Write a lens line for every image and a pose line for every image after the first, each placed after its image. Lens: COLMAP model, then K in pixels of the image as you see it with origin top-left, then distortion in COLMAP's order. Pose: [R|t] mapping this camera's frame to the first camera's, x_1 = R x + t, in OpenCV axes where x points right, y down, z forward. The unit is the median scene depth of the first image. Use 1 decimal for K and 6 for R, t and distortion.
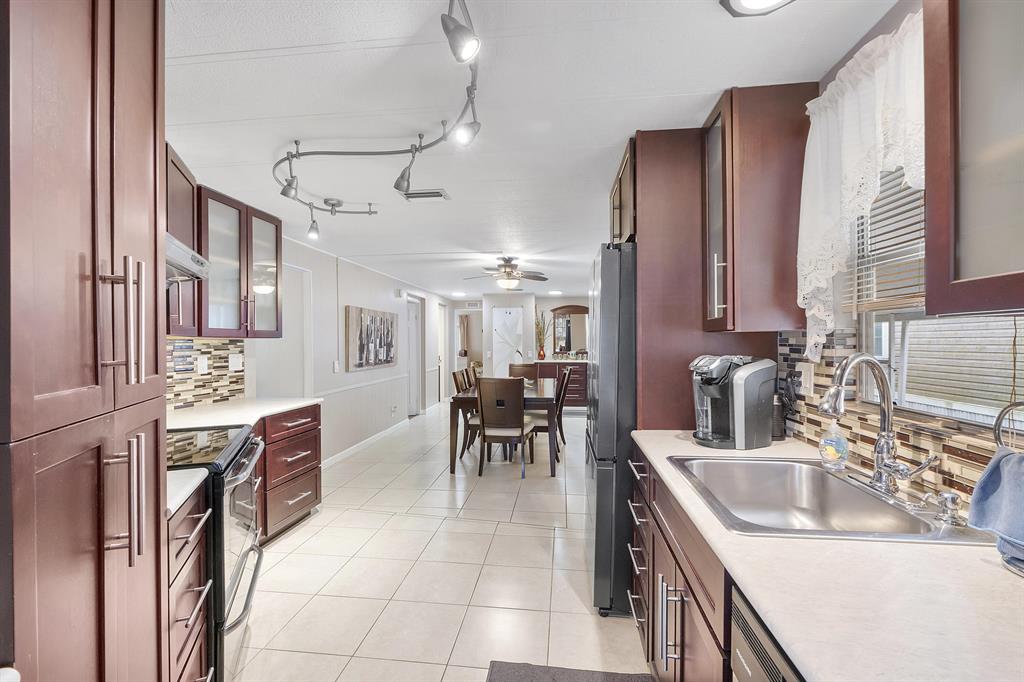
lens RADIAL K [[438.9, 0, 511.8], [0, 438.9, 343.4], [0, 0, 1]] dist [-0.002417, -0.000022]
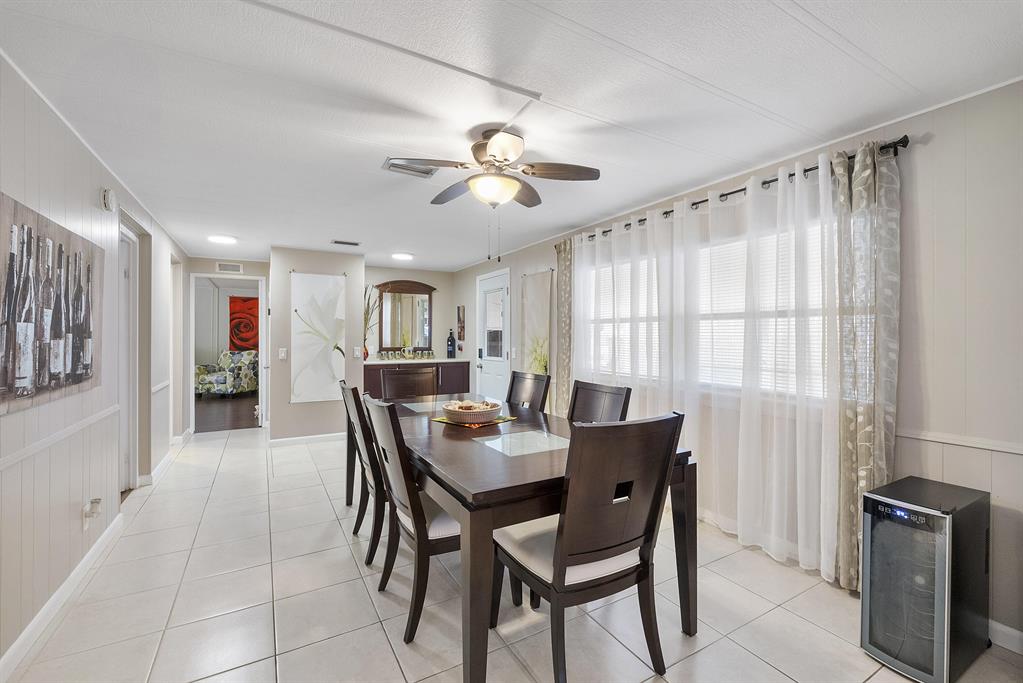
lens RADIAL K [[438.5, 0, 513.6], [0, 438.5, 340.4], [0, 0, 1]] dist [-0.002417, -0.000022]
pose [[0.808250, 0.002646, 0.588833, -0.208499], [-0.003655, 0.999993, 0.000523, 0.010153], [-0.588828, -0.002574, 0.808254, 0.522030]]
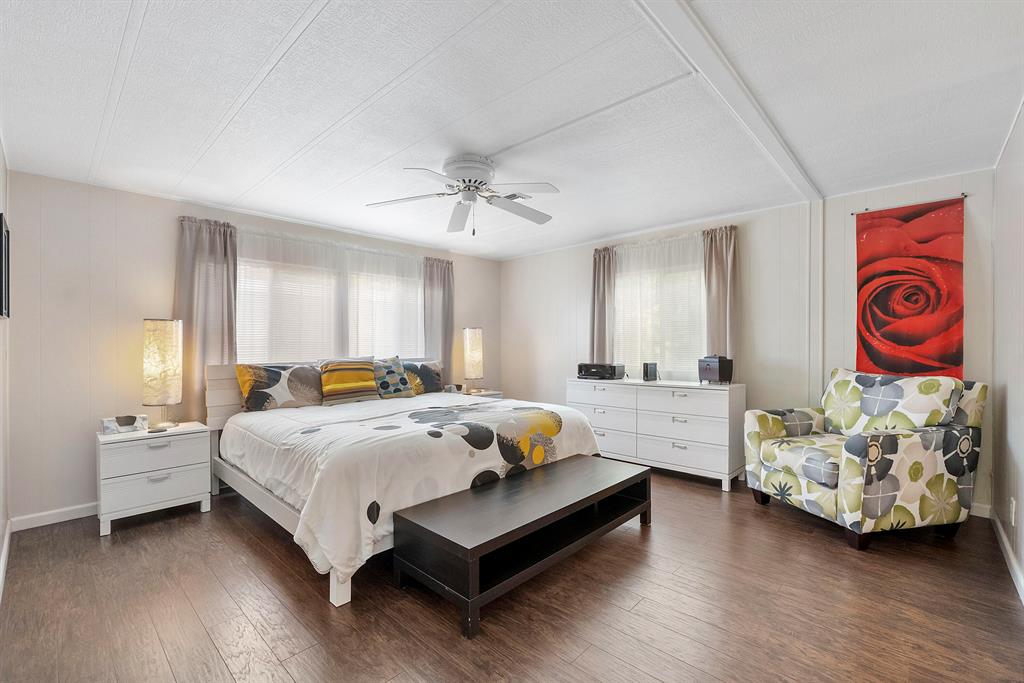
lens RADIAL K [[438.9, 0, 515.1], [0, 438.9, 346.2], [0, 0, 1]] dist [-0.002417, -0.000022]
pose [[0.803514, 0.004413, -0.595269, -0.165684], [-0.004104, 0.999990, 0.001874, 0.015681], [0.595271, 0.000938, 0.803524, 1.122308]]
